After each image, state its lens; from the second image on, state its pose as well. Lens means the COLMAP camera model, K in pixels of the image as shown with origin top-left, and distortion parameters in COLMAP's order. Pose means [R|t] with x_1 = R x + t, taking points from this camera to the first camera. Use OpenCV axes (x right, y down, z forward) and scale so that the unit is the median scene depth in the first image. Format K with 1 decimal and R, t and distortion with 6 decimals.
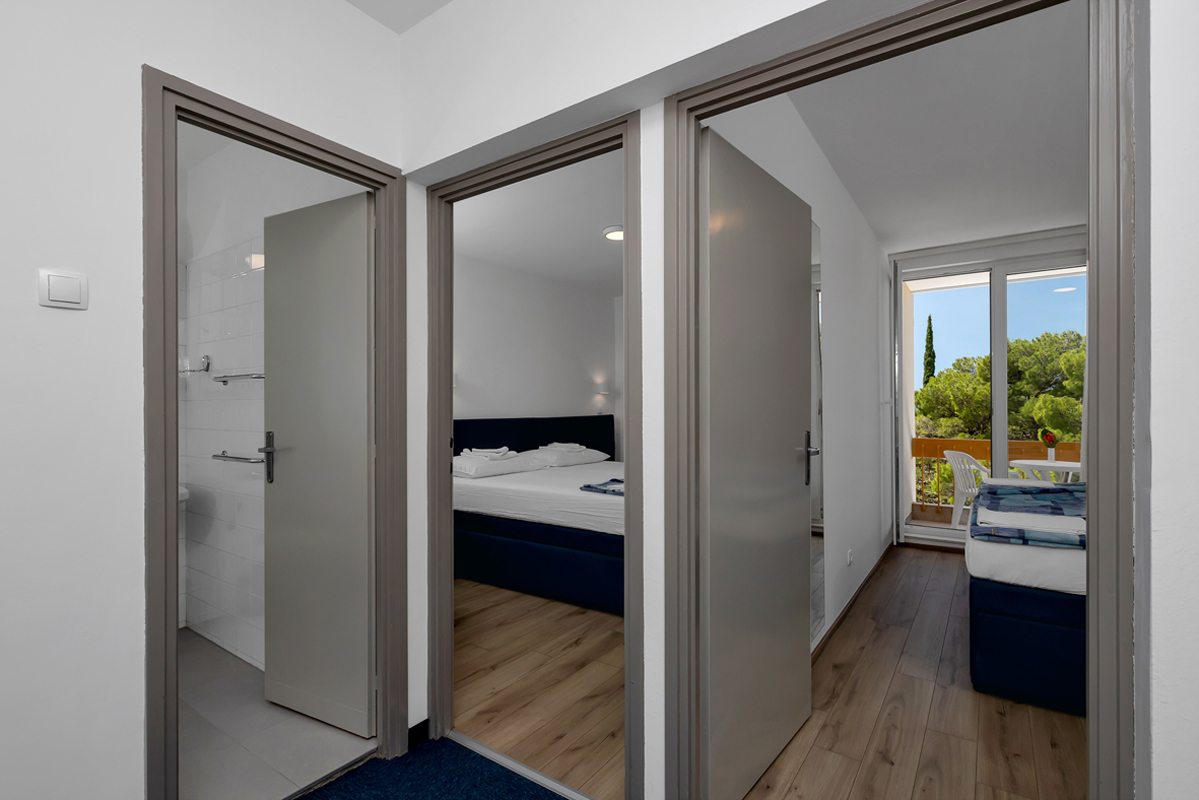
lens RADIAL K [[546.7, 0, 605.7], [0, 546.7, 406.7], [0, 0, 1]] dist [-0.000912, -0.001558]
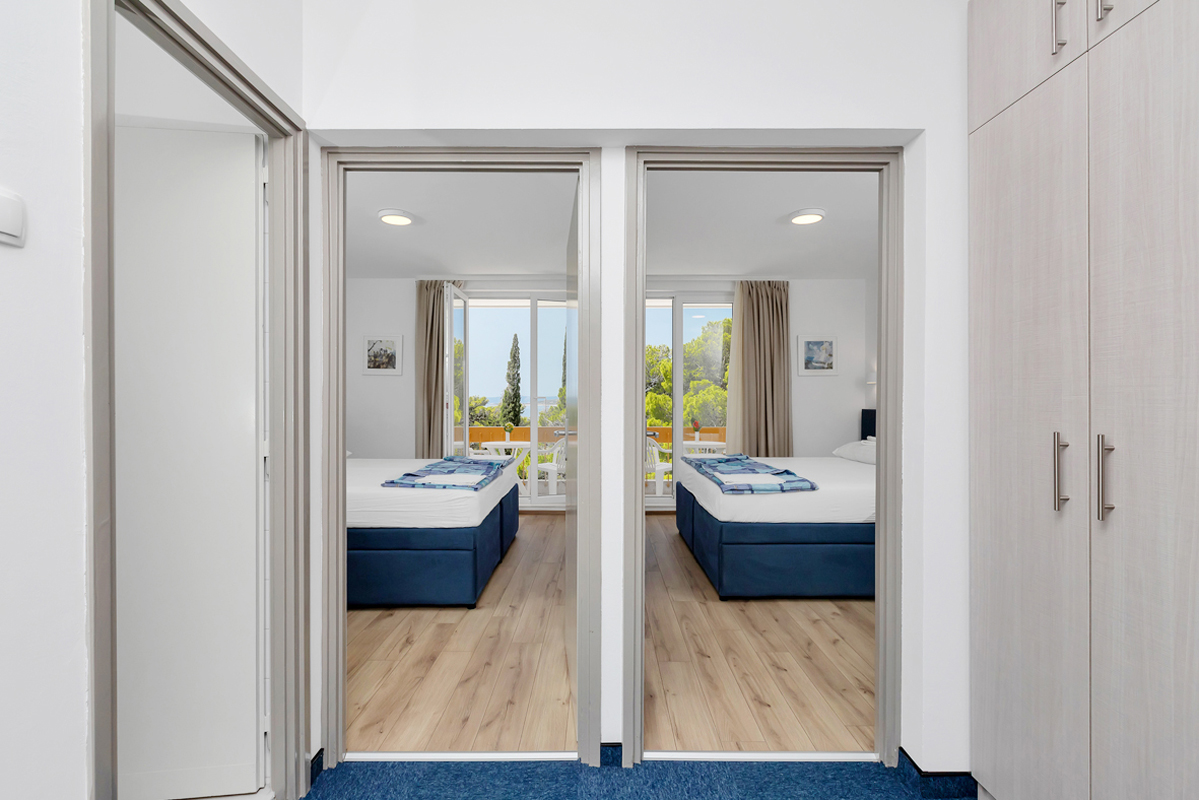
lens RADIAL K [[546.7, 0, 599.1], [0, 546.7, 405.0], [0, 0, 1]] dist [-0.000912, -0.001558]
pose [[0.821729, 0.001923, 0.569875, -0.151379], [-0.006294, 0.999964, 0.005702, 0.001910], [-0.569844, -0.008273, 0.821711, 0.006281]]
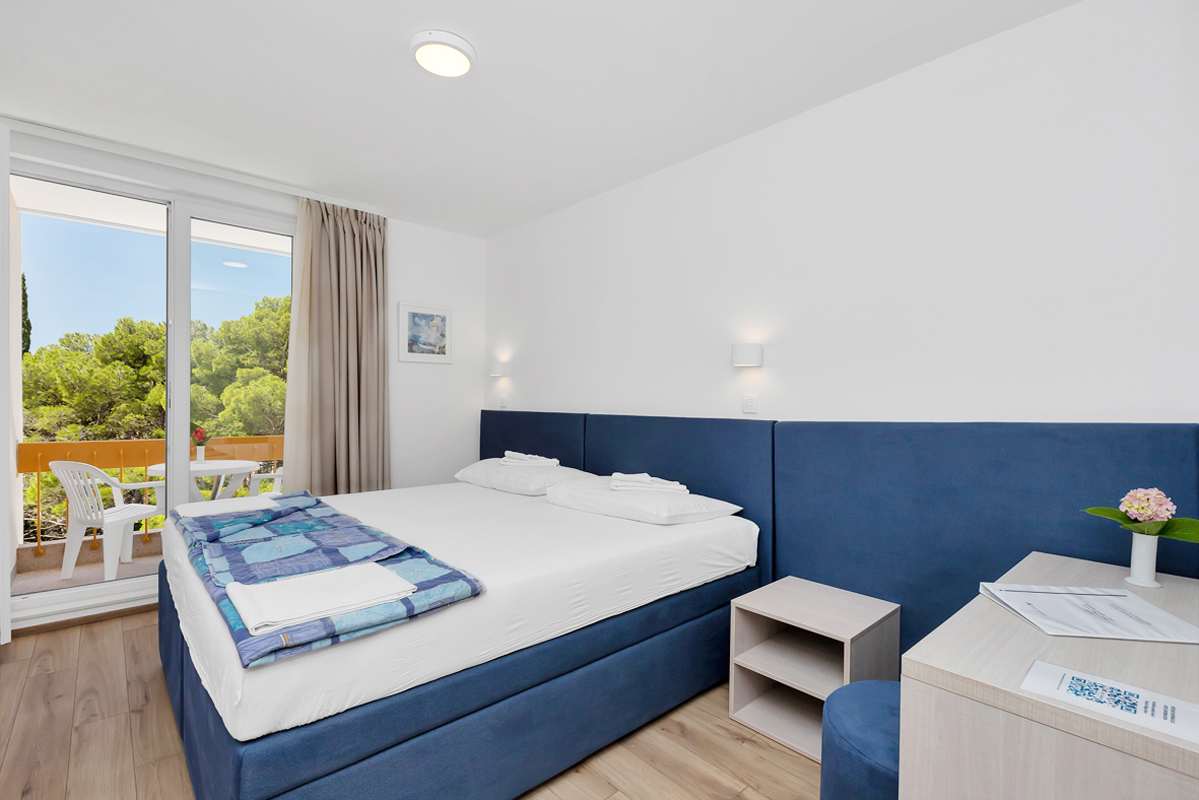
lens RADIAL K [[546.7, 0, 602.4], [0, 546.7, 406.1], [0, 0, 1]] dist [-0.000912, -0.001558]
pose [[0.214011, -0.003569, 0.976825, 0.097578], [-0.018426, 0.999801, 0.007689, -0.002129], [-0.976657, -0.019645, 0.213903, 0.218916]]
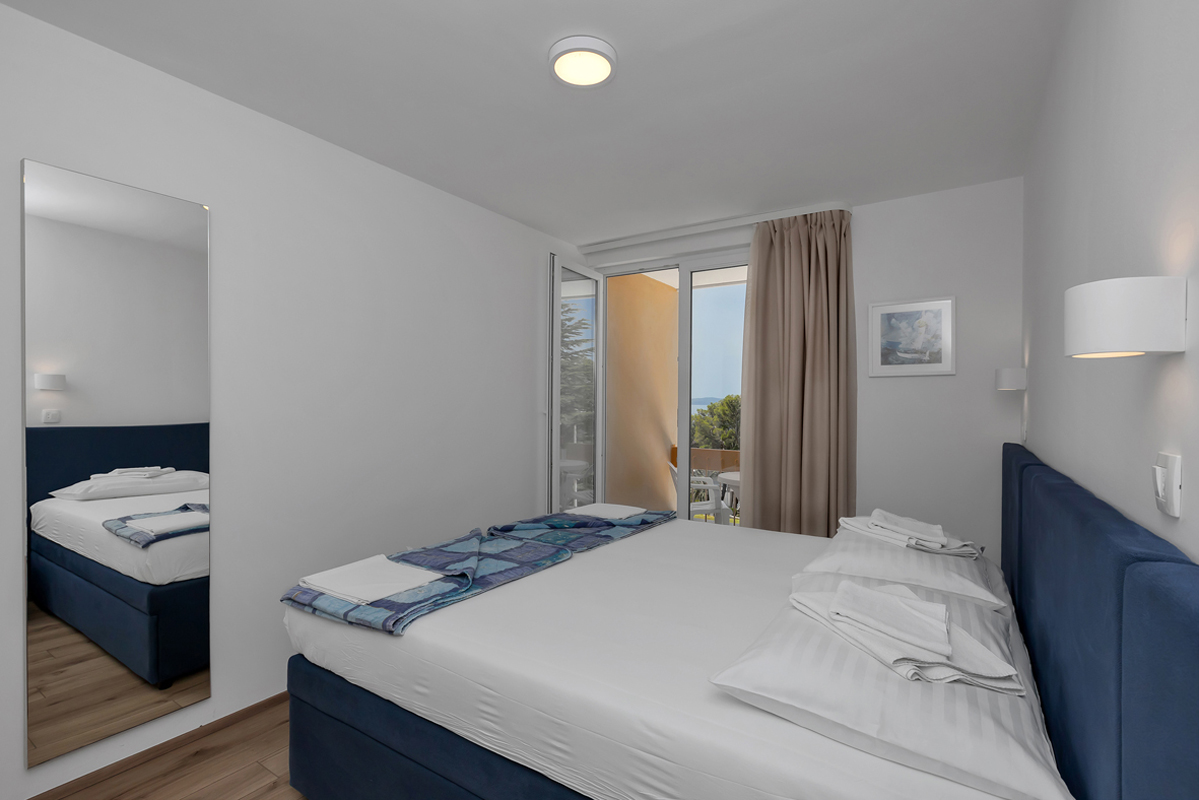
lens RADIAL K [[546.7, 0, 601.9], [0, 546.7, 405.4], [0, 0, 1]] dist [-0.000912, -0.001558]
pose [[0.999316, 0.011273, 0.035211, 0.412610], [-0.011724, 0.999852, 0.012612, -0.022536], [-0.035064, -0.013016, 0.999300, 0.073113]]
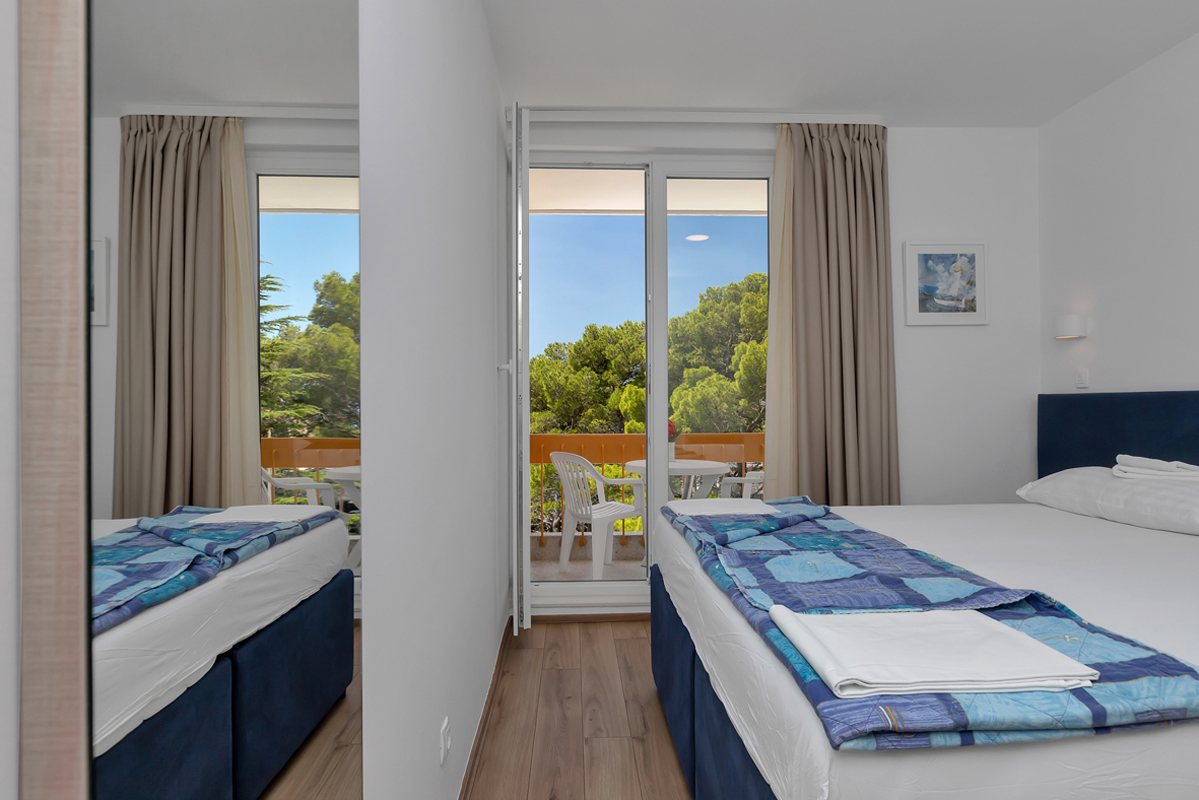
lens RADIAL K [[704.5, 0, 601.7], [0, 704.5, 388.7], [0, 0, 1]] dist [-0.000945, -0.007233]
pose [[0.793259, 0.011070, 0.608784, 0.122833], [-0.001049, 0.999858, -0.016815, 0.017315], [-0.608884, 0.012700, 0.793158, 0.286642]]
